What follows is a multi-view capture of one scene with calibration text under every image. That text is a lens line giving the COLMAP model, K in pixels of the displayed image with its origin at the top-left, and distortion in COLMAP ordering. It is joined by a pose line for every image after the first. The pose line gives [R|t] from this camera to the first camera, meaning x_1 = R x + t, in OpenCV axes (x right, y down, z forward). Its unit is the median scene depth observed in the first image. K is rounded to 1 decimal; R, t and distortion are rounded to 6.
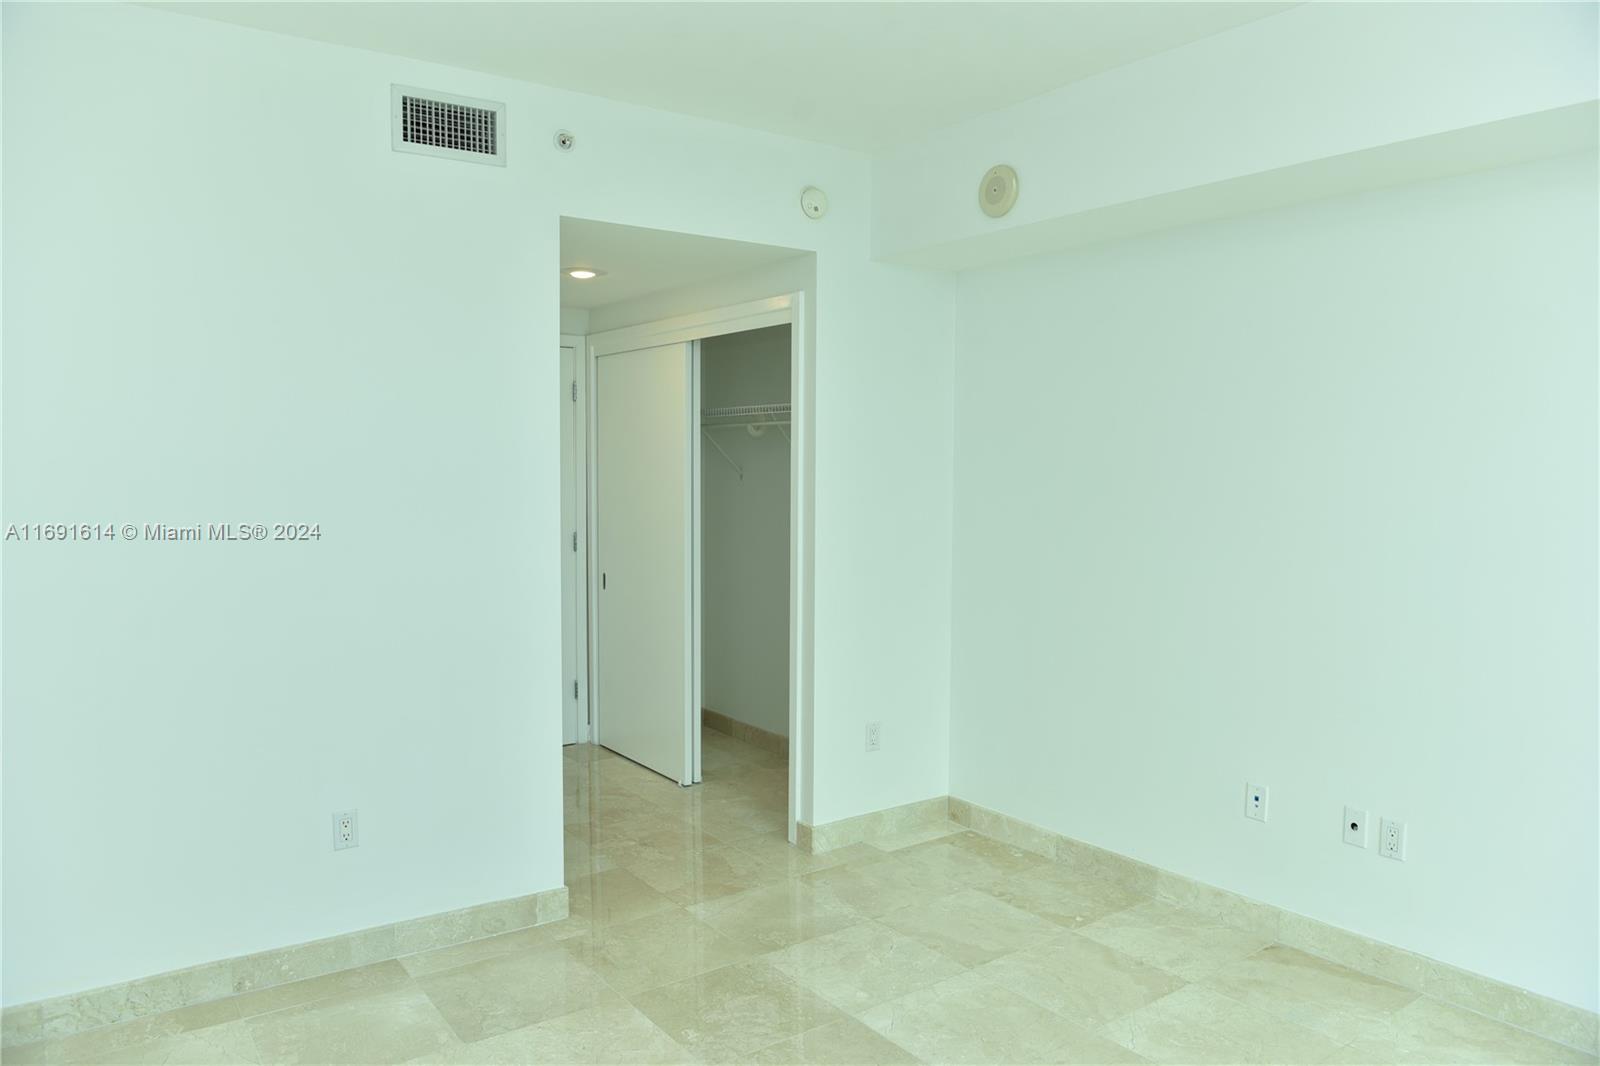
lens RADIAL K [[1093.4, 0, 801.9], [0, 1093.4, 525.8], [0, 0, 1]] dist [-0.048191, -0.006312]
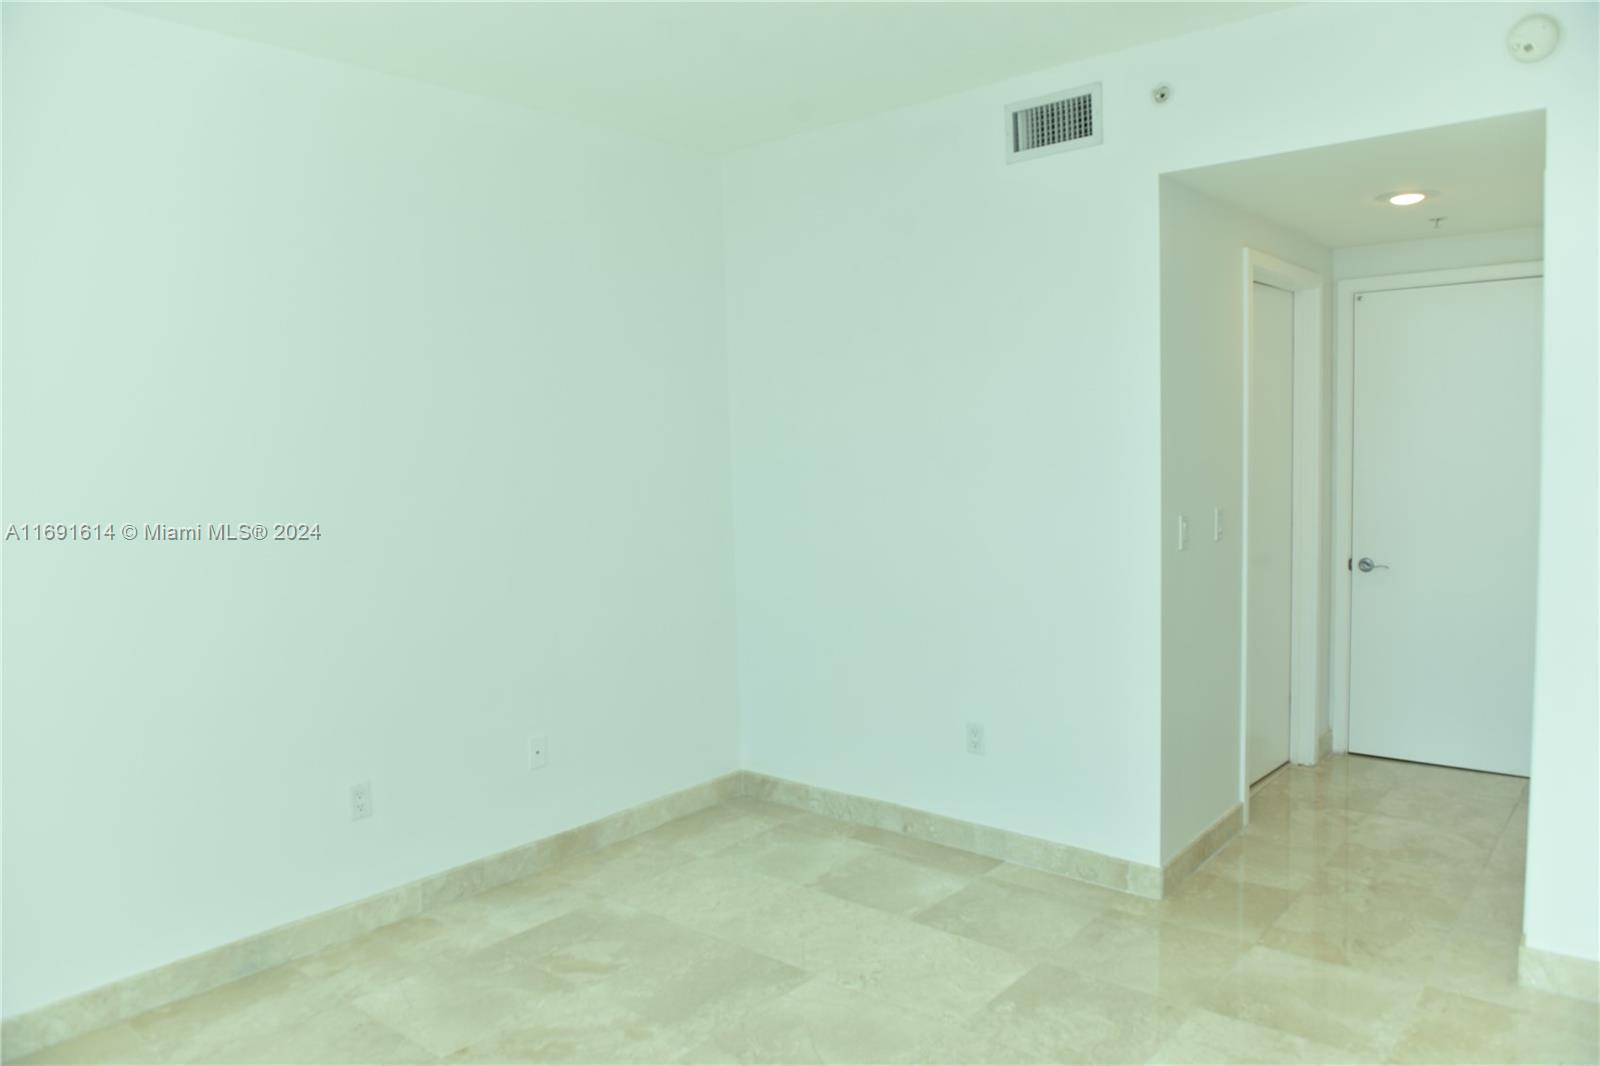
lens RADIAL K [[1093.4, 0, 801.9], [0, 1093.4, 525.8], [0, 0, 1]] dist [-0.048191, -0.006312]
pose [[0.241300, 0.059703, -0.968612, 0.673479], [-0.029959, 0.998088, 0.054057, -0.017155], [0.969988, 0.015975, 0.242628, 0.483569]]
